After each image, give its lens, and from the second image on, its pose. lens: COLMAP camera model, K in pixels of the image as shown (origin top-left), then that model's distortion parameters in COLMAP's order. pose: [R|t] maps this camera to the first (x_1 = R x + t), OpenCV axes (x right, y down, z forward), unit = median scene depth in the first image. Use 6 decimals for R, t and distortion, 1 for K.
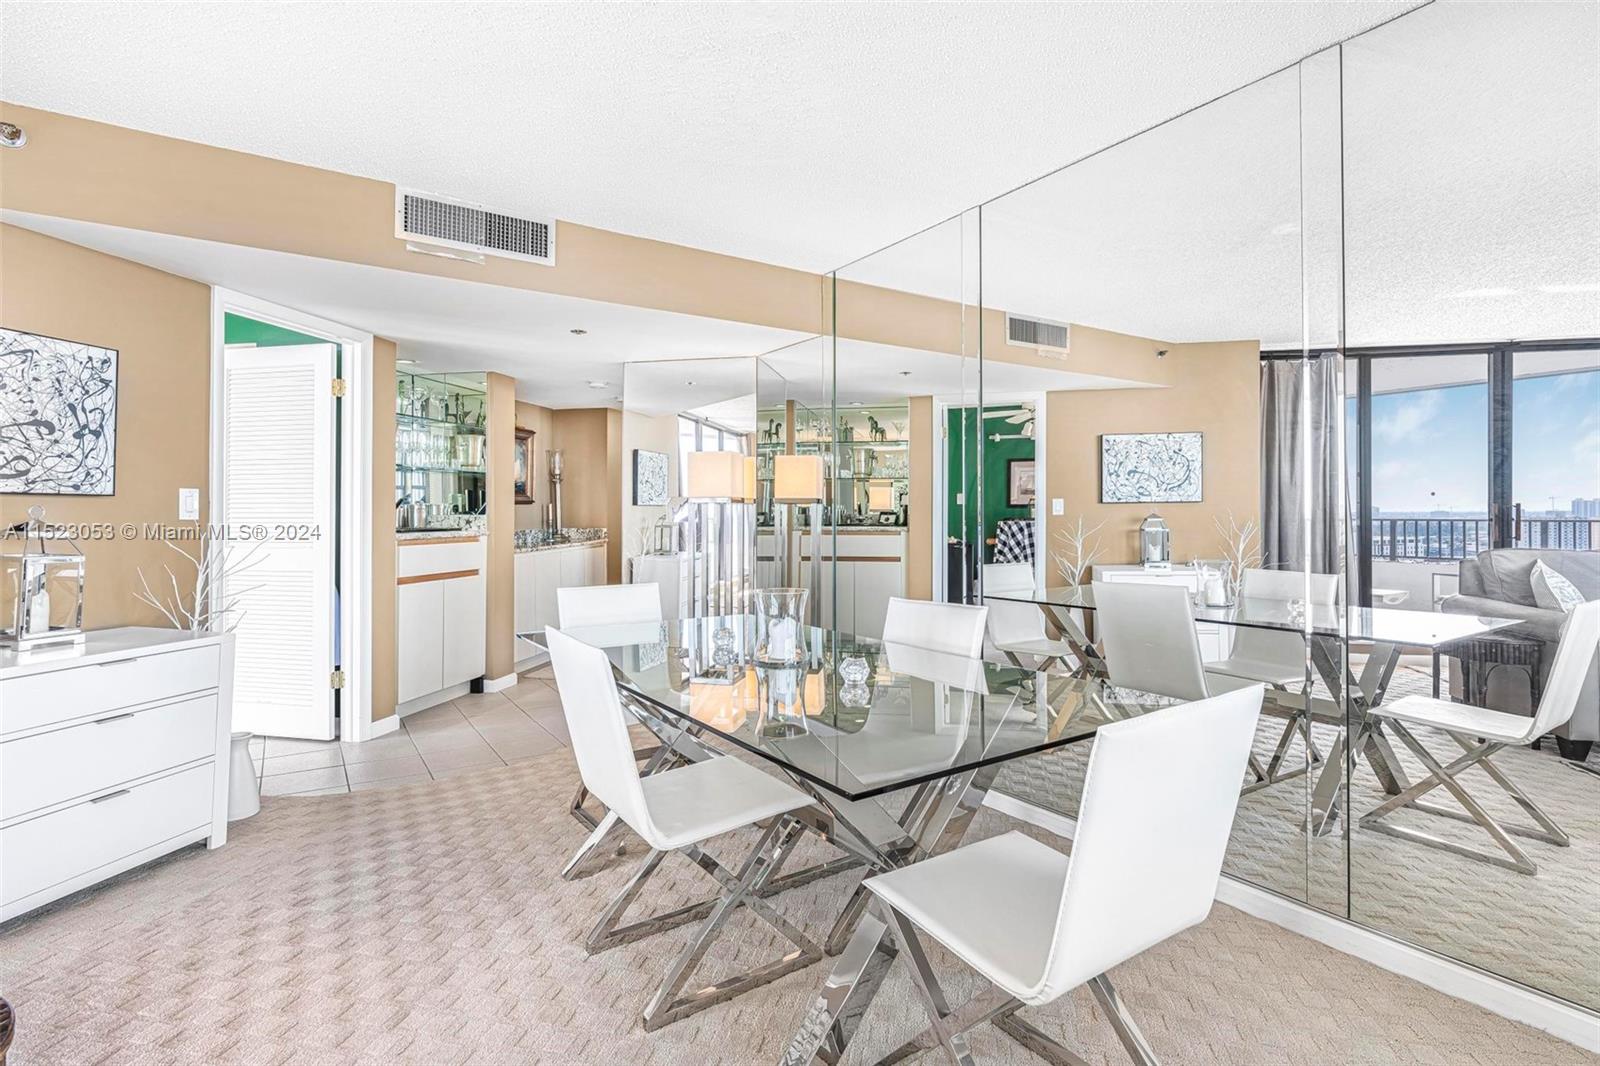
lens RADIAL K [[778.7, 0, 806.7], [0, 778.7, 506.5], [0, 0, 1]] dist [-0.000059, 0.000102]
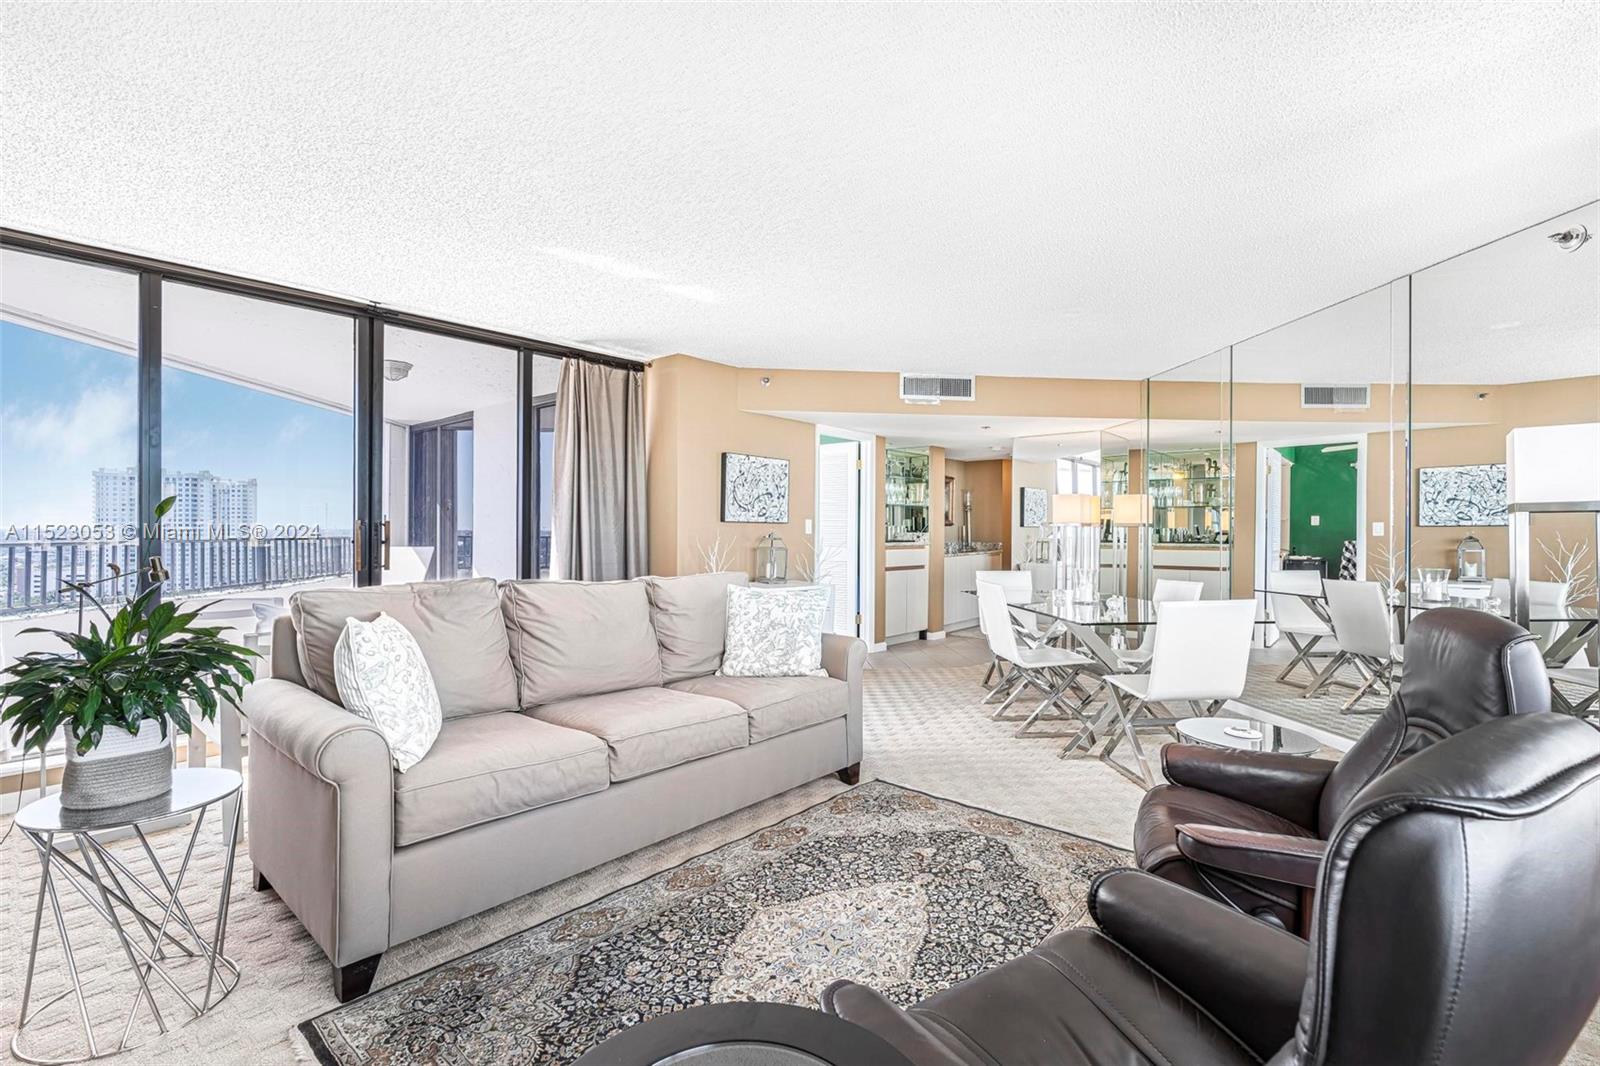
lens RADIAL K [[738.5, 0, 800.0], [0, 738.5, 533.0], [0, 0, 1]] dist [-0.001908, -0.000211]
pose [[0.868975, 0.006437, -0.494814, 0.126042], [-0.001623, 0.999947, 0.010158, -0.003864], [0.494853, -0.008024, 0.868939, -0.493591]]
